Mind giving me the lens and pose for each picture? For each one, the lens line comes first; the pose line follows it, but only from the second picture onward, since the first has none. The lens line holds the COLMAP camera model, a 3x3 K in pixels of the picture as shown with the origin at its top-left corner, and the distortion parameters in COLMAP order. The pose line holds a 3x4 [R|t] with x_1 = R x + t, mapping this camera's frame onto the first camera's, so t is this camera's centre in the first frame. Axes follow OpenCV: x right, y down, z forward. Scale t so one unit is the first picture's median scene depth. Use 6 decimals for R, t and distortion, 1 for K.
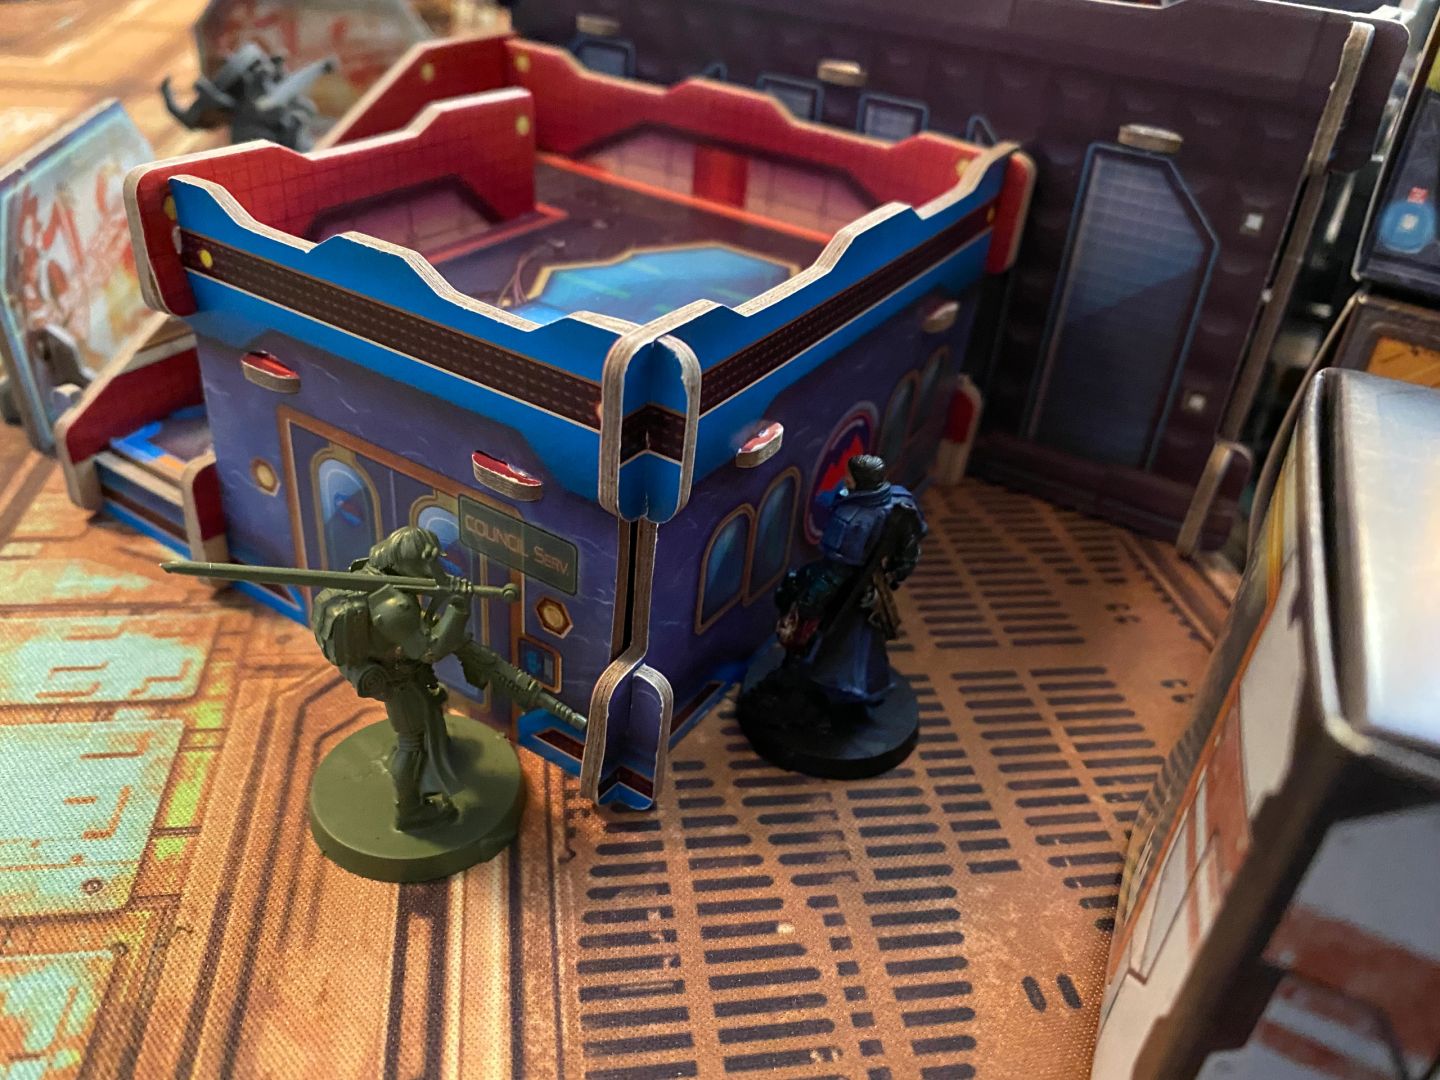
lens RADIAL K [[1135.4, 0, 720.0], [0, 1135.4, 540.0], [0, 0, 1]] dist [0.000007, 0.002409]
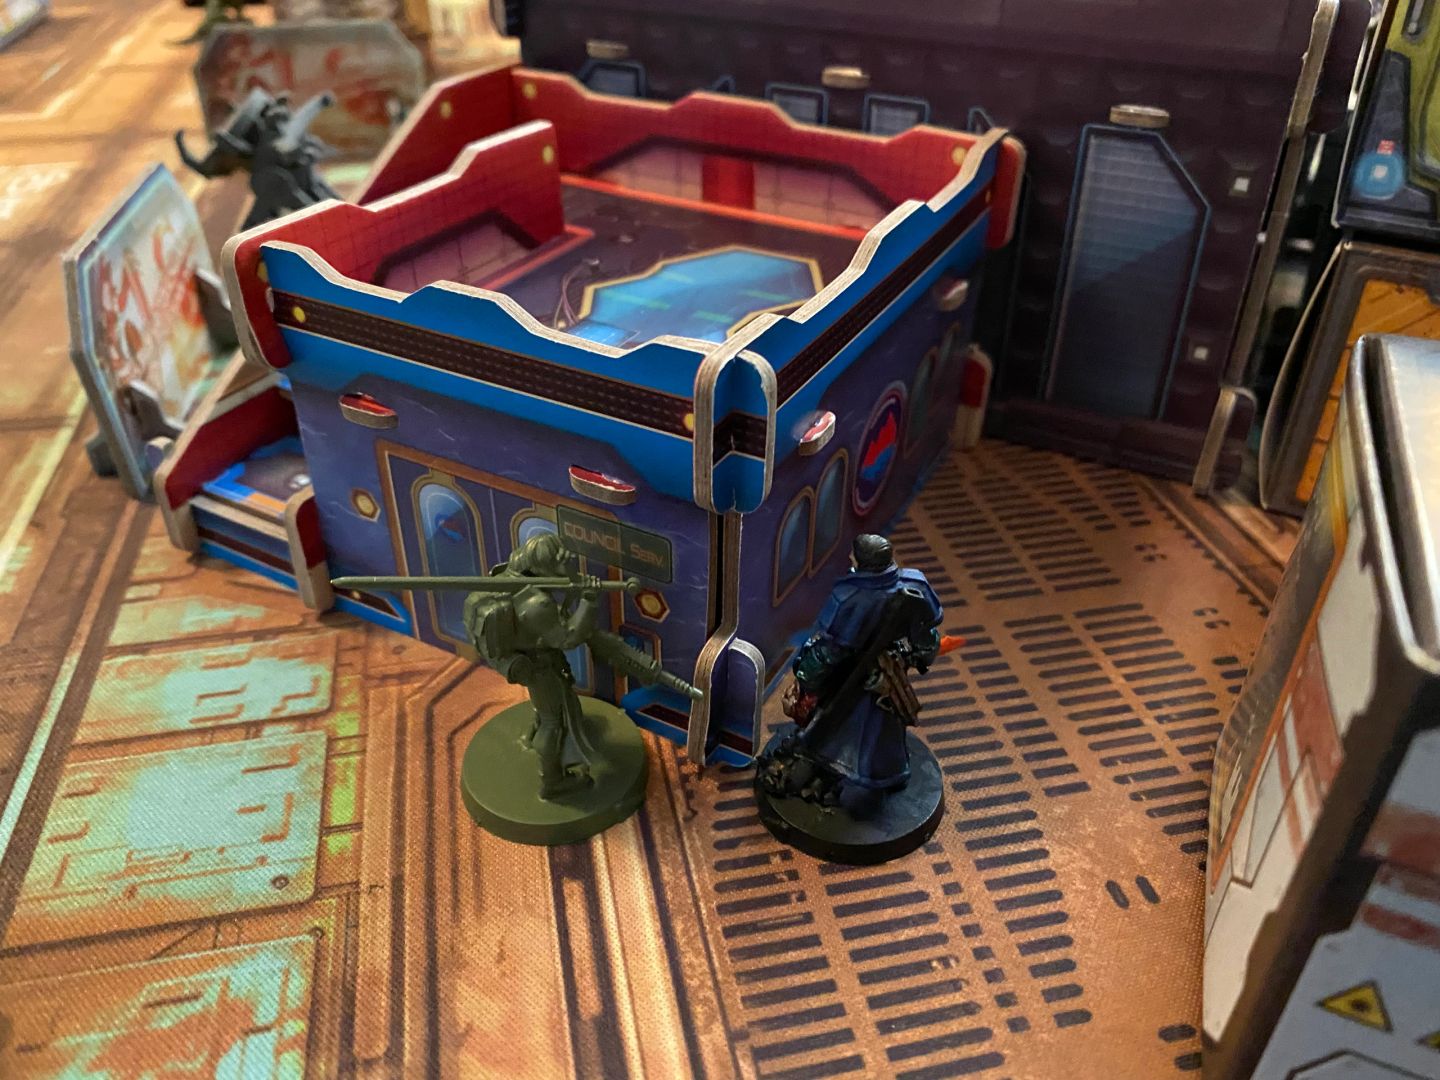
lens RADIAL K [[1108.8, 0, 720.0], [0, 1108.8, 540.0], [0, 0, 1]] dist [0.044026, -0.085928]
pose [[0.995313, -0.096705, 0.000414, -0.070080], [0.096667, 0.995023, 0.024193, -0.016354], [-0.002752, -0.024039, 0.999707, -0.088032]]
